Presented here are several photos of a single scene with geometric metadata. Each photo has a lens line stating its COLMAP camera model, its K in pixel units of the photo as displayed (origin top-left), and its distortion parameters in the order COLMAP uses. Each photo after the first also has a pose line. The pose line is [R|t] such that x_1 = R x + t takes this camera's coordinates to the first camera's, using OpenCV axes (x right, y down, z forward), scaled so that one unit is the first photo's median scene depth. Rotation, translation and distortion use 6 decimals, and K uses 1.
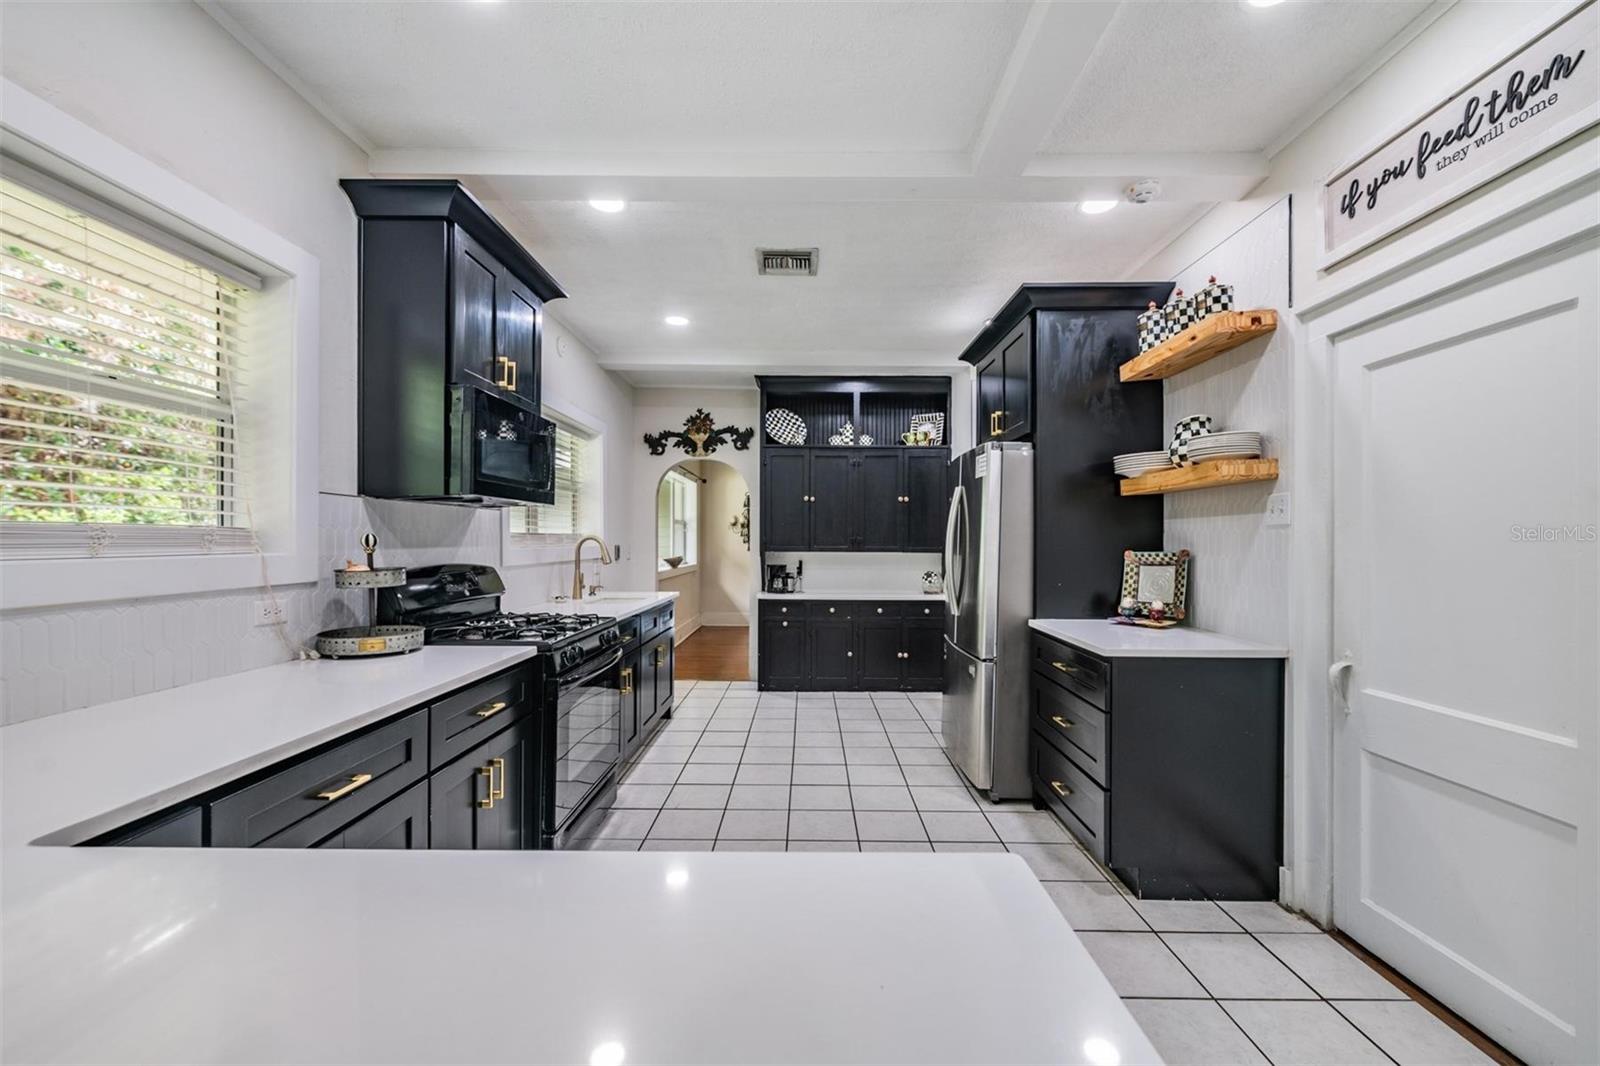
lens RADIAL K [[629.5, 0, 798.2], [0, 629.5, 549.3], [0, 0, 1]] dist [0.001180, -0.000063]
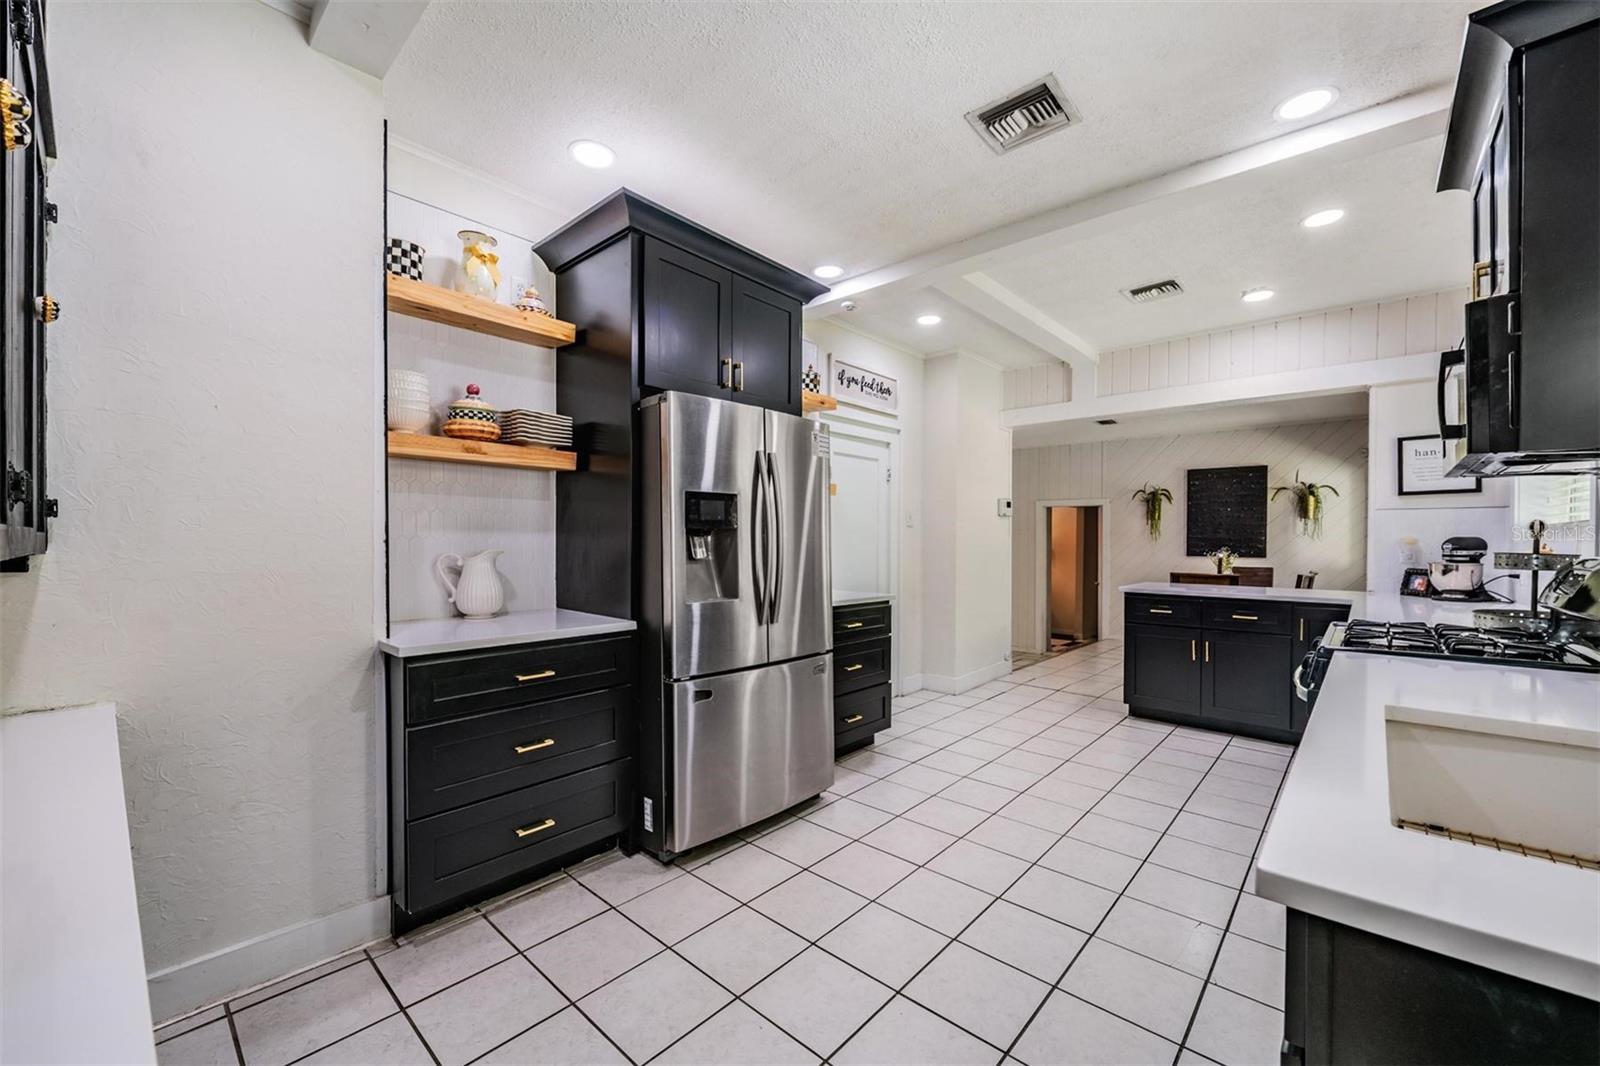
lens RADIAL K [[626.8, 0, 812.1], [0, 626.8, 541.9], [0, 0, 1]] dist [-0.000005, -0.000226]
pose [[-0.757937, -0.006218, 0.652298, -0.303425], [0.001960, 0.999928, 0.011808, -0.001964], [-0.652325, 0.010228, -0.757871, 1.739881]]
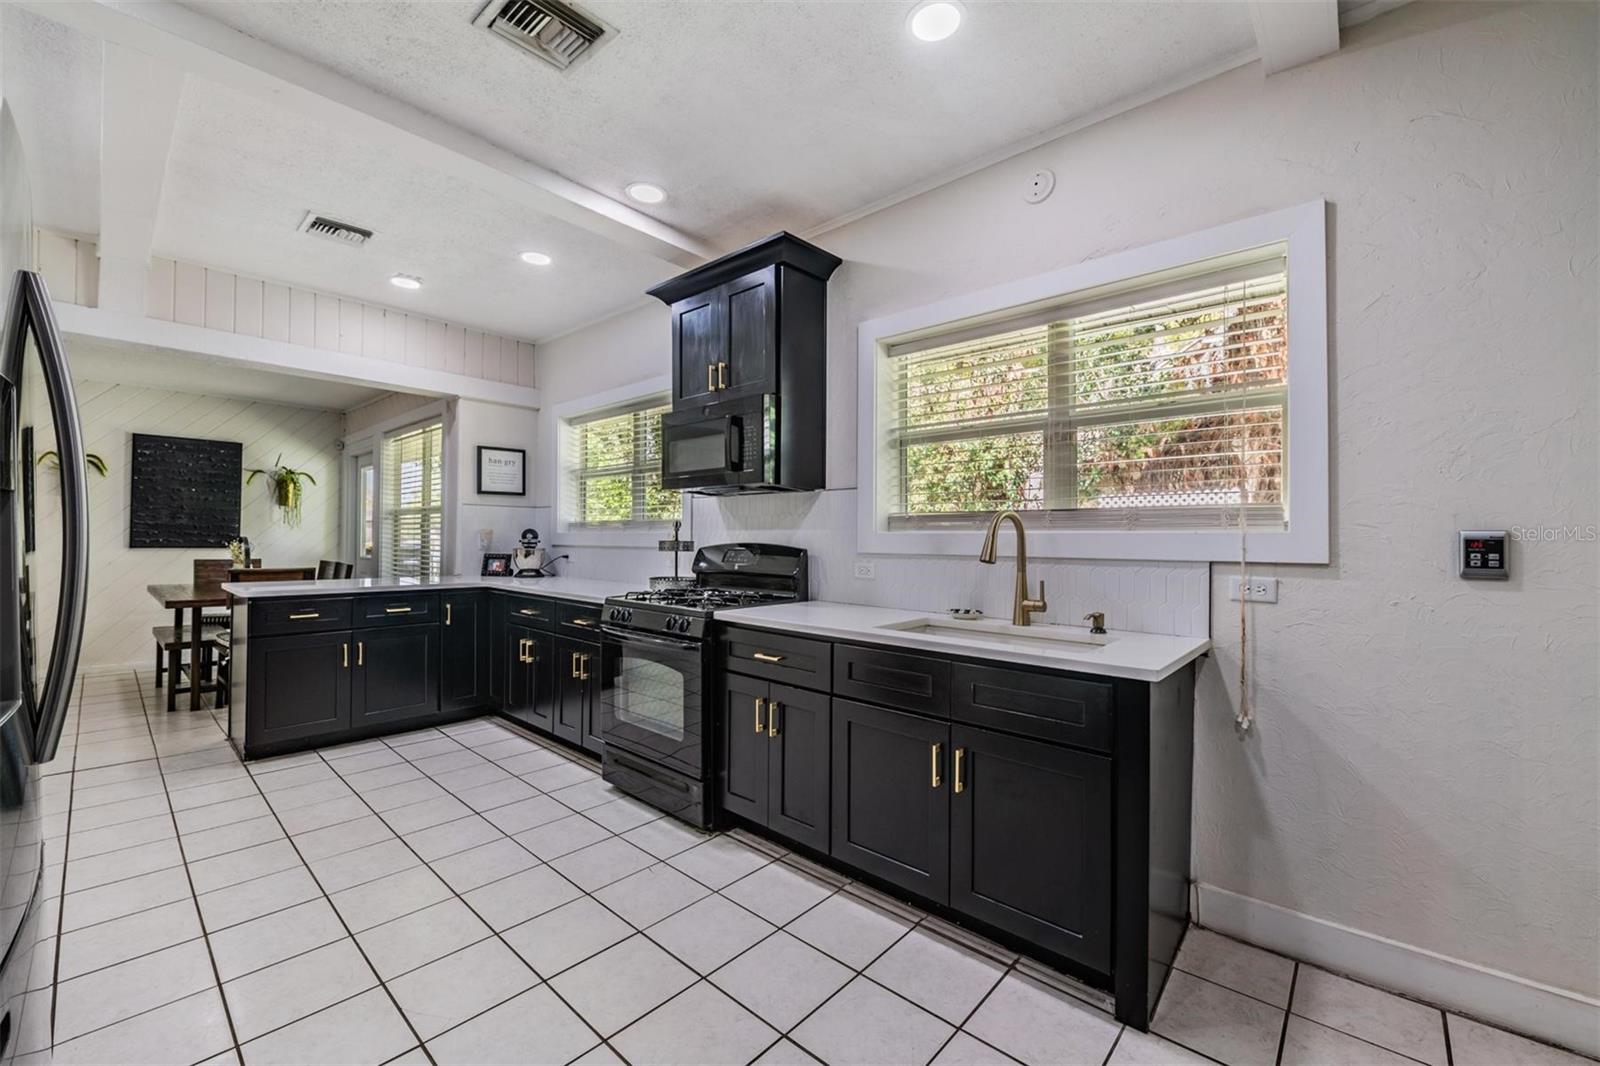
lens RADIAL K [[639.6, 0, 804.0], [0, 639.6, 526.3], [0, 0, 1]] dist [-0.019163, -0.000255]
pose [[-0.653351, -0.020228, -0.756785, 0.268834], [-0.019423, 0.999762, -0.009953, 0.000858], [0.756806, 0.008196, -0.653588, 1.618378]]
